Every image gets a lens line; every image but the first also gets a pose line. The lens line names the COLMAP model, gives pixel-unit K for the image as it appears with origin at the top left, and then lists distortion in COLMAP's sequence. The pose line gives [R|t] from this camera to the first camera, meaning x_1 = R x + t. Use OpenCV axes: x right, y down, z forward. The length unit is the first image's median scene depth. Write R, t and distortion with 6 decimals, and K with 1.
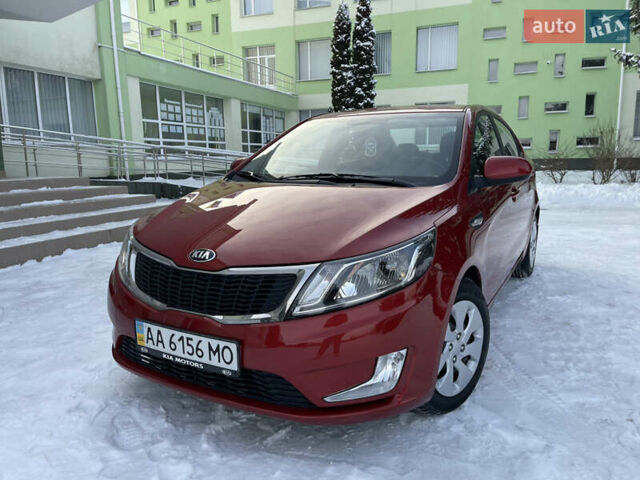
lens RADIAL K [[481.4, 0, 320.5], [0, 481.4, 243.3], [0, 0, 1]] dist [0.063666, -0.069483]
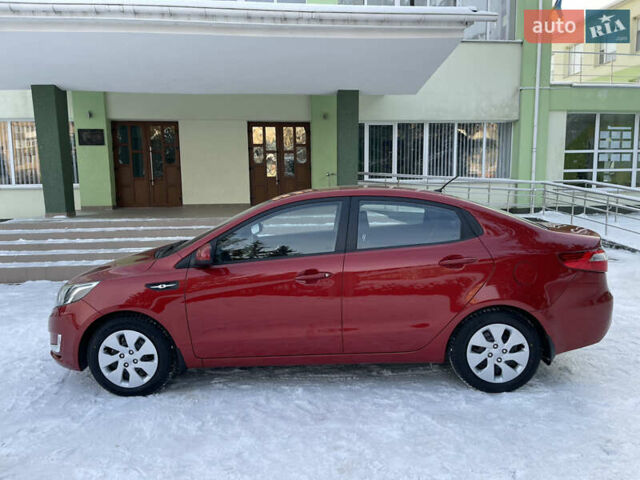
lens RADIAL K [[480.7, 0, 318.7], [0, 480.7, 241.5], [0, 0, 1]] dist [0.064925, -0.071130]
pose [[0.464594, 0.116160, -0.877872, 1.762824], [-0.148394, 0.987553, 0.052138, -0.314541], [0.873001, 0.106048, 0.476049, 0.674693]]
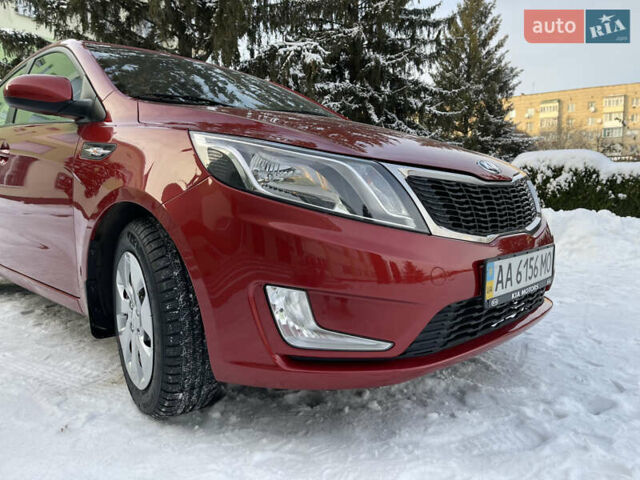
lens RADIAL K [[477.4, 0, 320.4], [0, 477.4, 248.8], [0, 0, 1]] dist [0.083336, -0.105611]
pose [[0.233058, -0.108263, 0.966418, -0.904809], [0.183698, 0.980793, 0.065573, 0.044999], [-0.954955, 0.162247, 0.248469, 0.884996]]
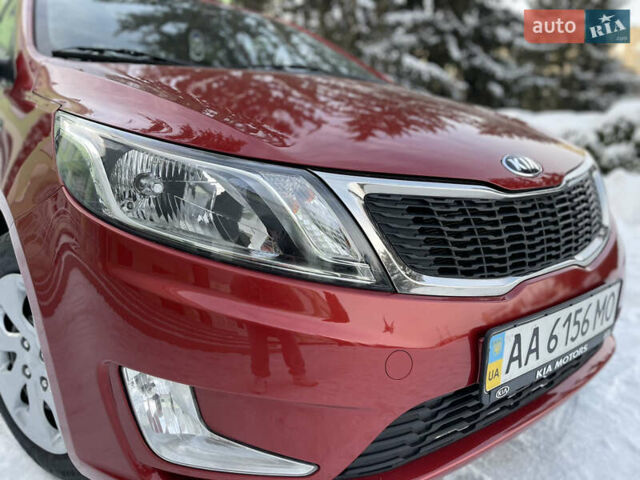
lens RADIAL K [[480.7, 0, 318.7], [0, 480.7, 241.5], [0, 0, 1]] dist [0.064925, -0.071130]
pose [[0.384094, -0.194324, 0.902613, -0.672660], [0.157171, 0.977093, 0.143477, -0.003929], [-0.909818, 0.086756, 0.405838, 0.806216]]
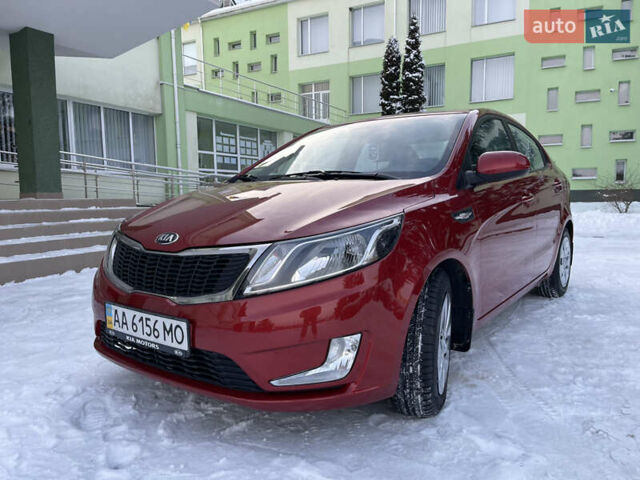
lens RADIAL K [[482.3, 0, 317.6], [0, 482.3, 240.9], [0, 0, 1]] dist [0.067420, -0.071867]
pose [[0.992009, 0.014060, -0.125378, 0.156609], [-0.023604, 0.996907, -0.074964, 0.080151], [0.123937, 0.077324, 0.989273, 0.028580]]
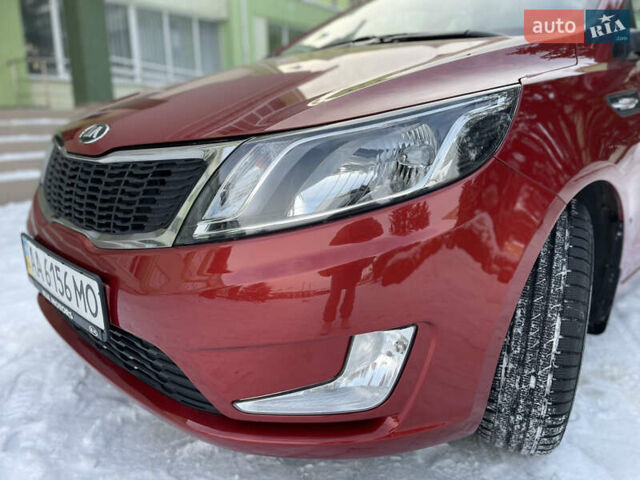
lens RADIAL K [[480.7, 0, 318.7], [0, 480.7, 241.5], [0, 0, 1]] dist [0.064925, -0.071130]
pose [[0.960455, 0.076126, -0.267827, 0.154630], [-0.055606, 0.994964, 0.083398, 0.074687], [0.272827, -0.065207, 0.959851, 0.397964]]
